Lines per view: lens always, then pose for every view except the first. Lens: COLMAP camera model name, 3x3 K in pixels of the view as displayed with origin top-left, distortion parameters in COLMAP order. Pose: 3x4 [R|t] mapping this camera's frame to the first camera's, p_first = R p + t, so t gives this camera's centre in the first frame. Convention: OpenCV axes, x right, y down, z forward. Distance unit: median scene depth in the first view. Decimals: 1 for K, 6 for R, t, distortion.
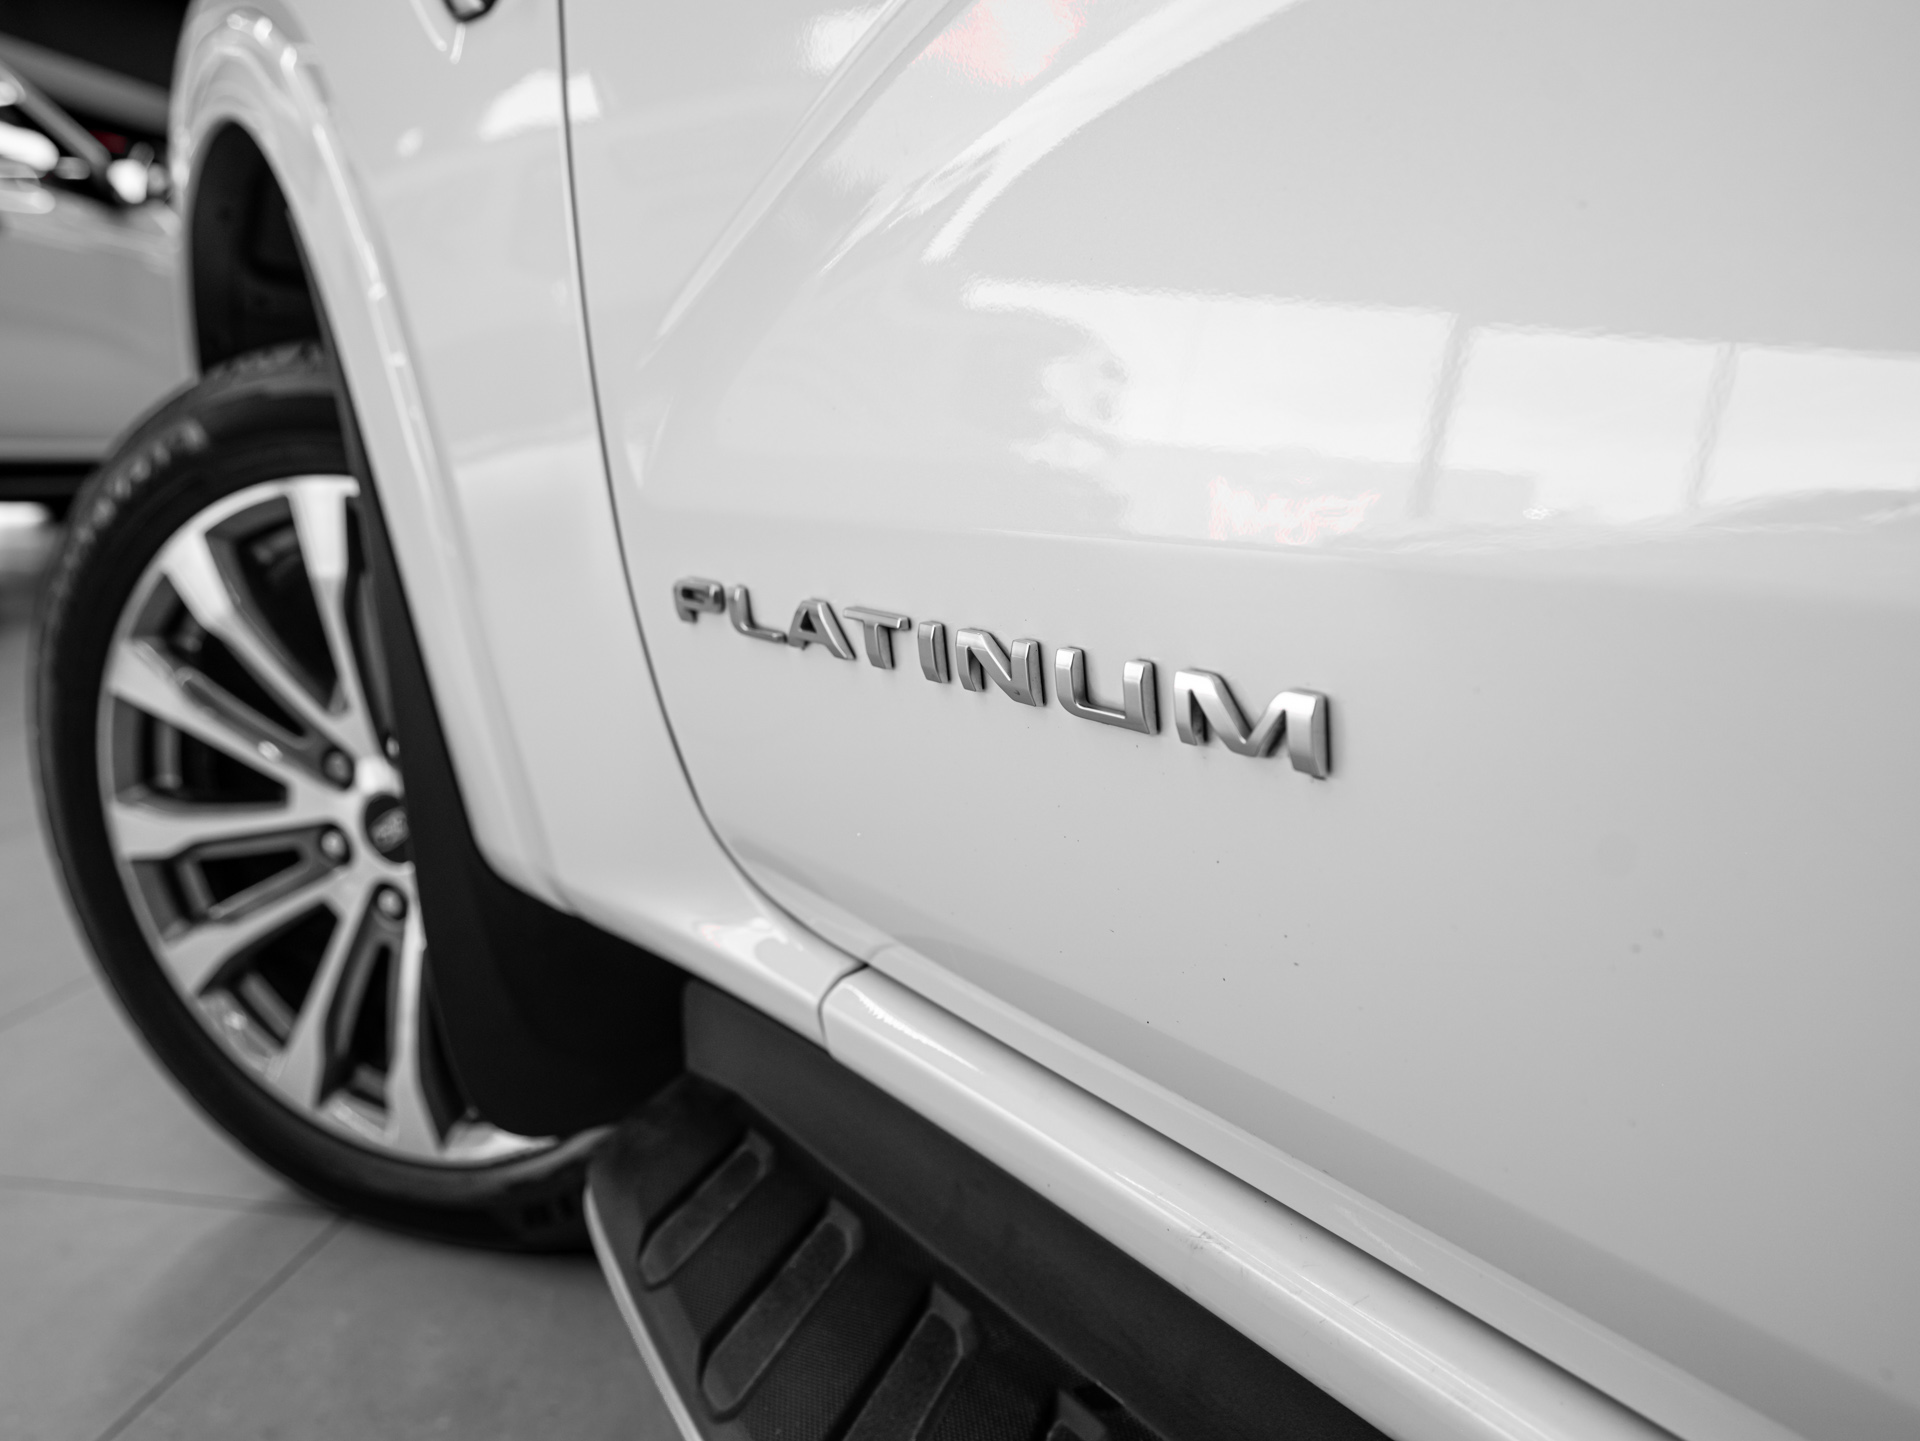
lens RADIAL K [[1452.2, 0, 961.0], [0, 1452.2, 715.1], [0, 0, 1]] dist [-0.029501, 0.069661]
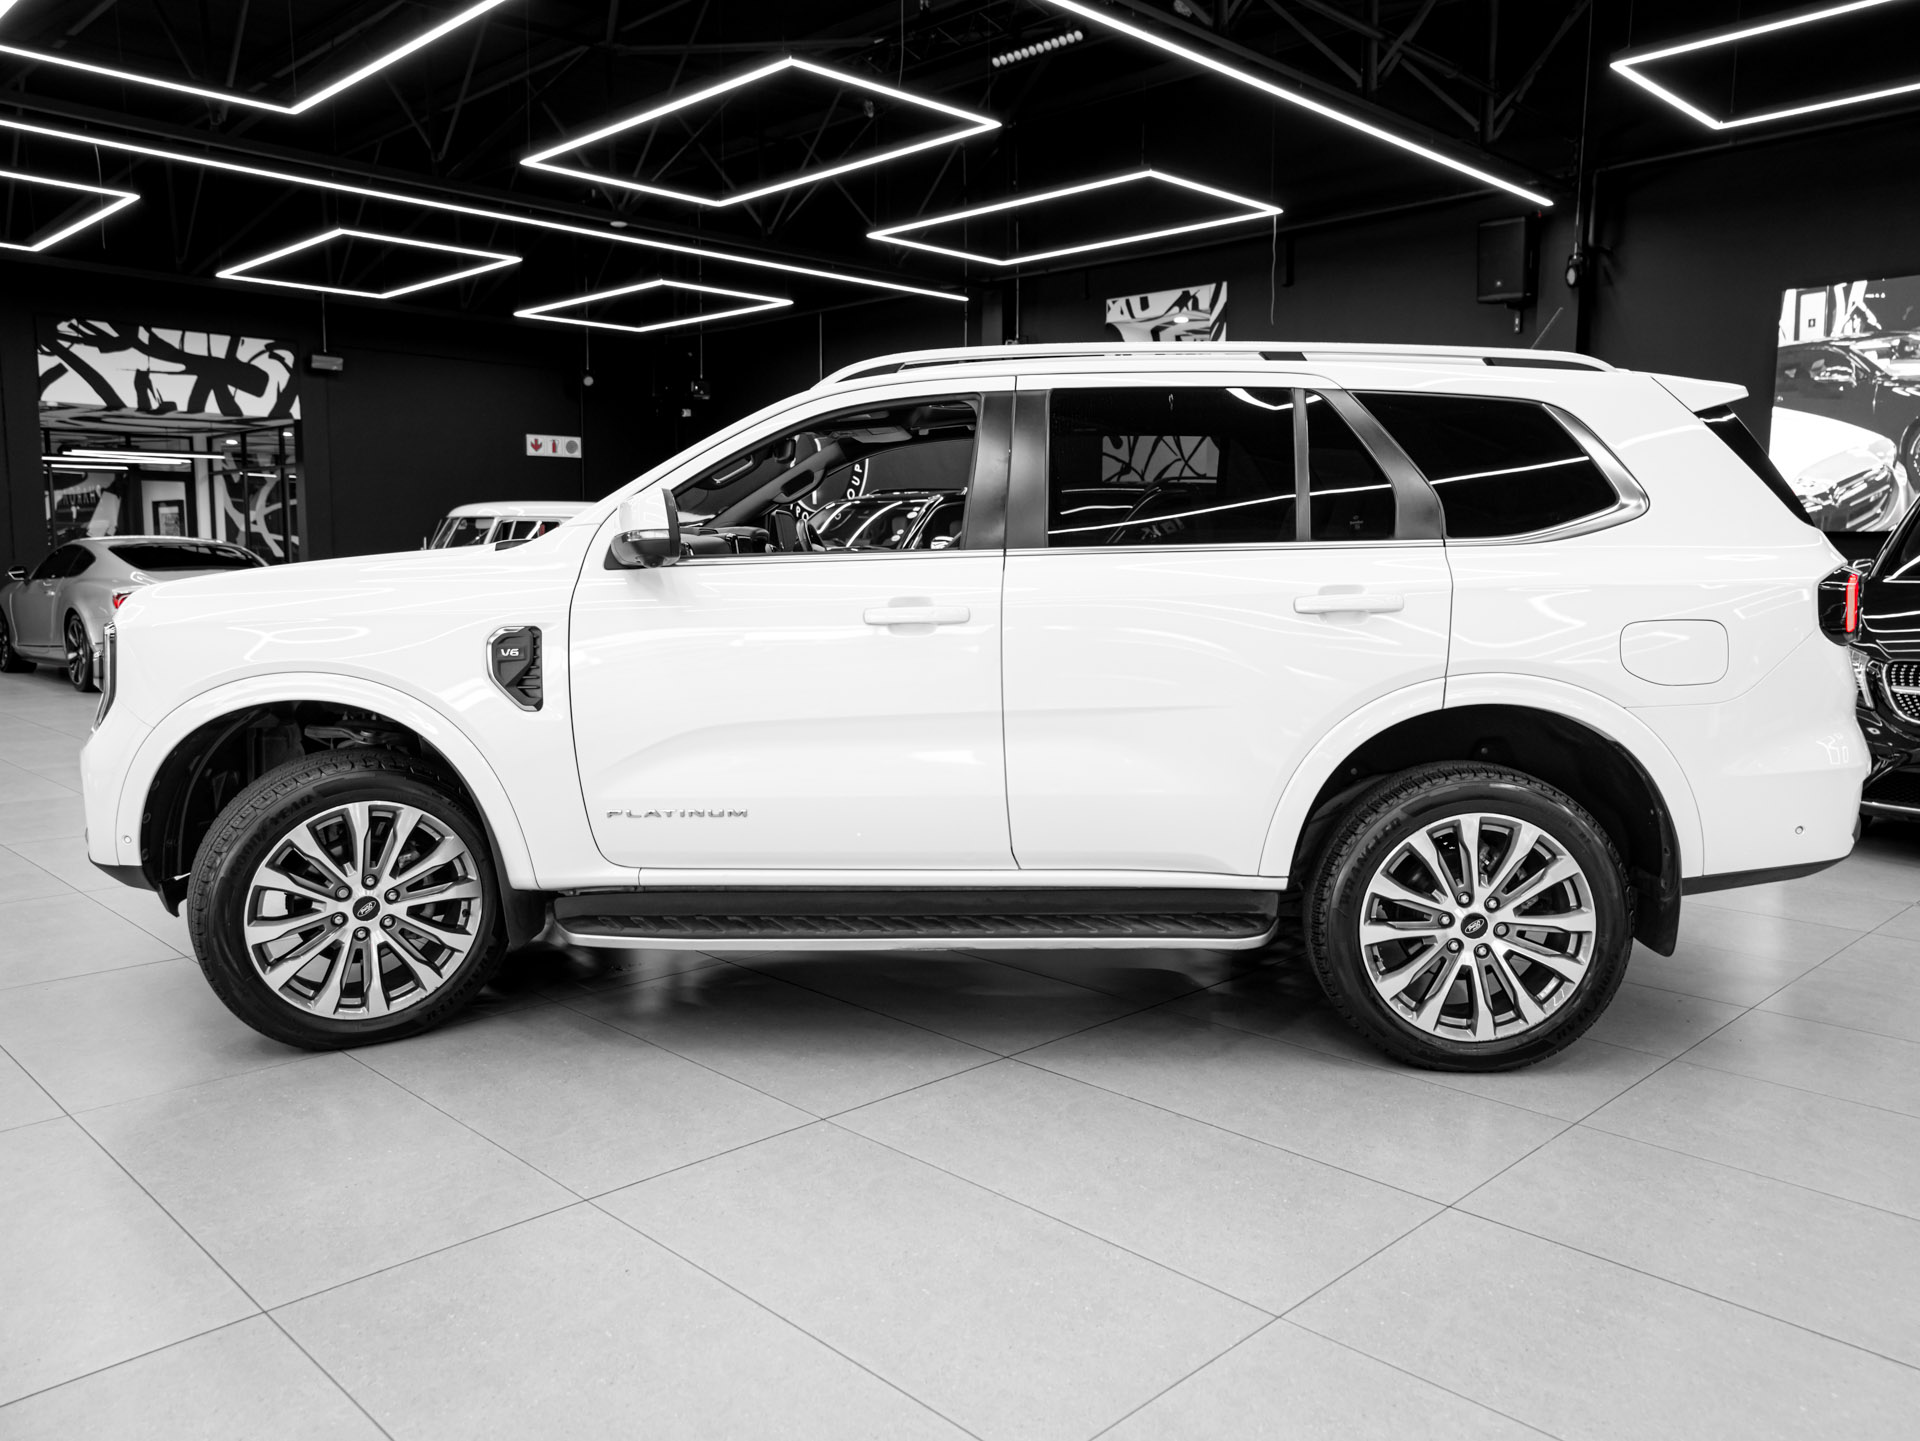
lens RADIAL K [[1452.2, 0, 961.0], [0, 1452.2, 715.1], [0, 0, 1]] dist [-0.029501, 0.069661]
pose [[0.599181, -0.100889, 0.794231, -2.017878], [0.162366, 0.986726, 0.002849, -0.131117], [-0.783976, 0.127249, 0.607609, -1.911009]]
